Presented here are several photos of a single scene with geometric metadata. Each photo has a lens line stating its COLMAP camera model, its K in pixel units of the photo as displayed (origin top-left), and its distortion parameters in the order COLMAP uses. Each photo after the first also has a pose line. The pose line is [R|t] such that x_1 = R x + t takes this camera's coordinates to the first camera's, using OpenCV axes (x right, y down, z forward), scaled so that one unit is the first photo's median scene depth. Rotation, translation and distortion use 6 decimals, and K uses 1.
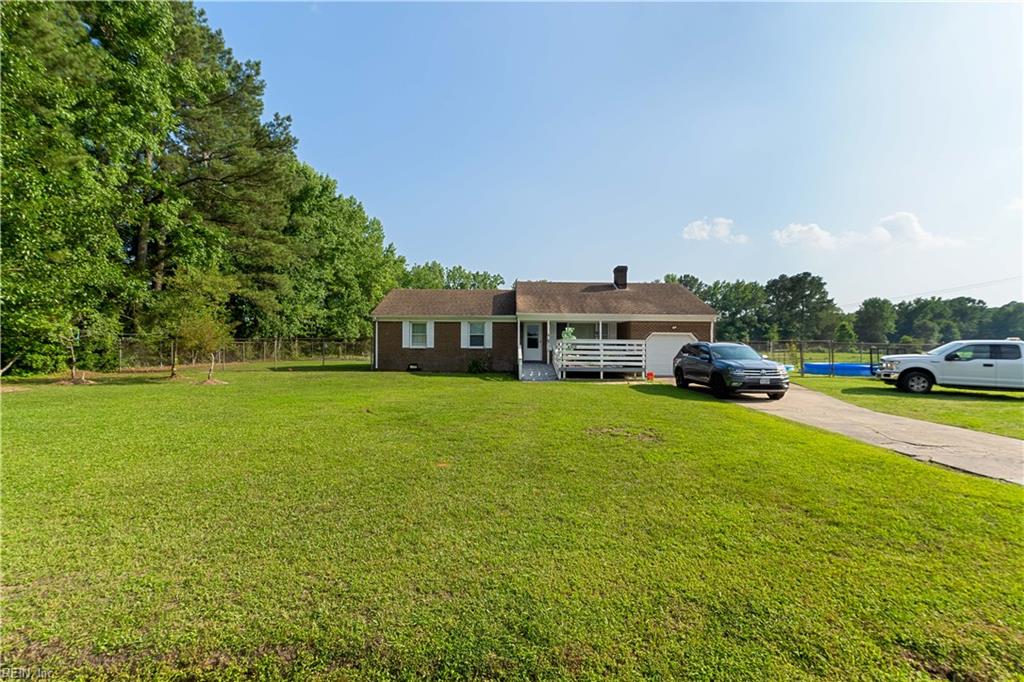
lens RADIAL K [[448.8, 0, 510.9], [0, 448.8, 339.0], [0, 0, 1]] dist [0.000906, -0.000262]
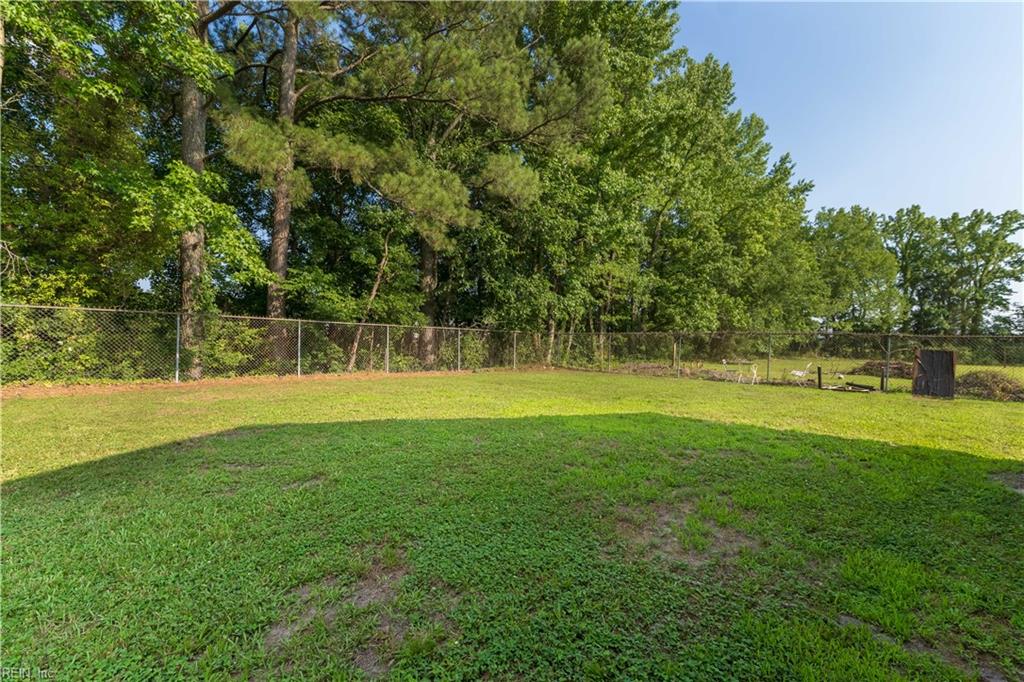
lens RADIAL K [[448.8, 0, 511.9], [0, 448.8, 346.8], [0, 0, 1]] dist [0.000906, -0.000262]
pose [[0.724345, 0.022664, -0.689065, -0.282220], [-0.014087, 0.999737, 0.018074, 0.020731], [0.689294, -0.003385, 0.724474, 0.850000]]
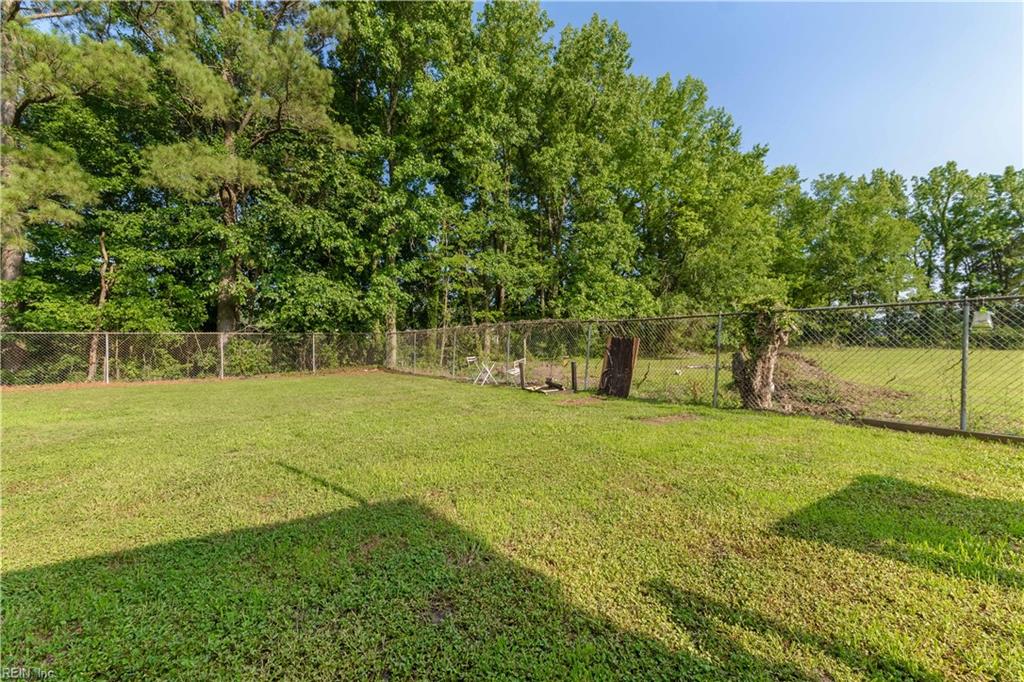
lens RADIAL K [[448.8, 0, 507.8], [0, 448.8, 341.5], [0, 0, 1]] dist [0.000906, -0.000262]
pose [[0.606225, -0.009192, -0.795240, -0.080885], [0.021072, 0.999768, 0.004508, 0.023821], [0.795014, -0.019490, 0.606278, 1.165037]]
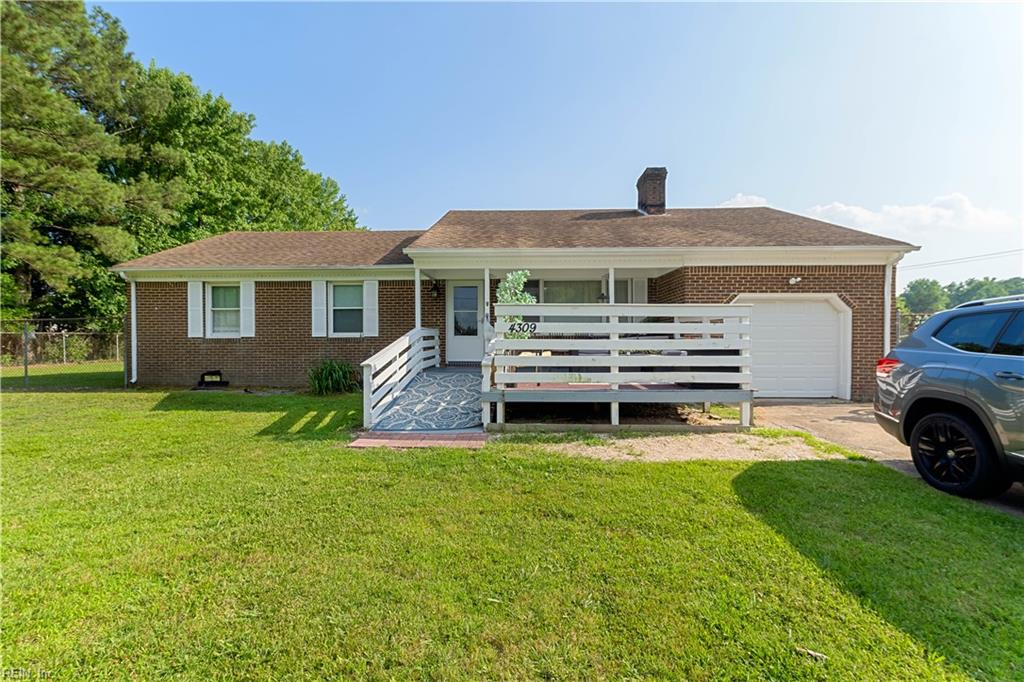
lens RADIAL K [[448.8, 0, 525.7], [0, 448.8, 339.7], [0, 0, 1]] dist [0.000906, -0.000262]
pose [[0.999940, -0.009585, 0.005389, 0.084980], [0.009477, 0.999760, 0.019737, 0.012483], [-0.005577, -0.019685, 0.999791, 0.421788]]
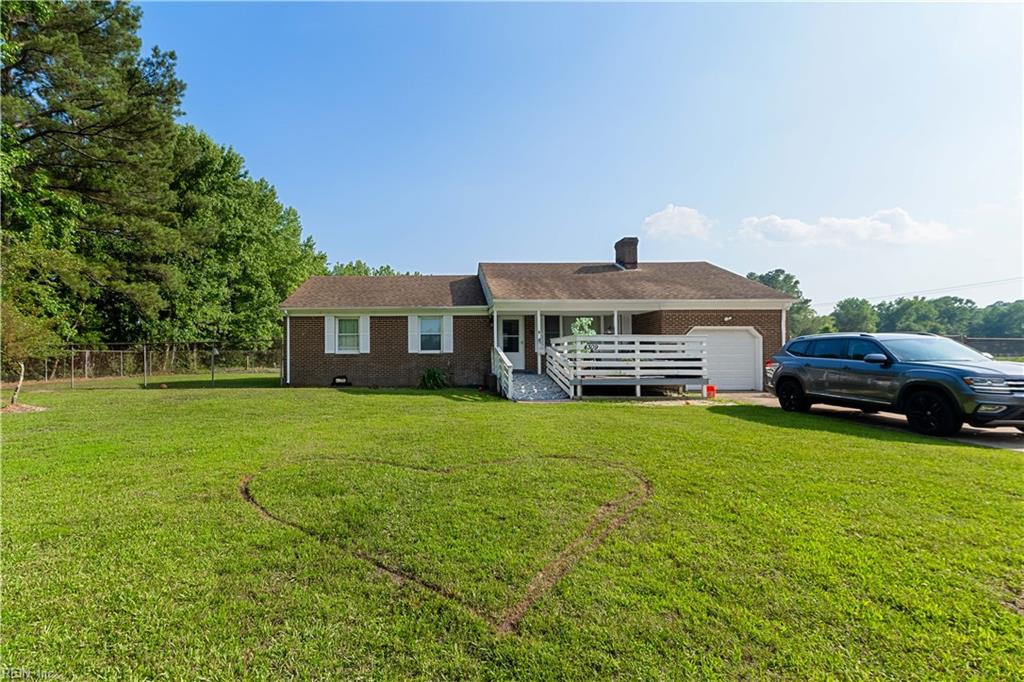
lens RADIAL K [[475.4, 0, 441.7], [0, 475.4, 344.1], [0, 0, 1]] dist [0.005046, 0.000294]
pose [[0.999928, -0.009396, 0.007407, -0.051173], [0.009483, 0.999887, -0.011671, 0.012048], [-0.007296, 0.011740, 0.999904, 0.201397]]
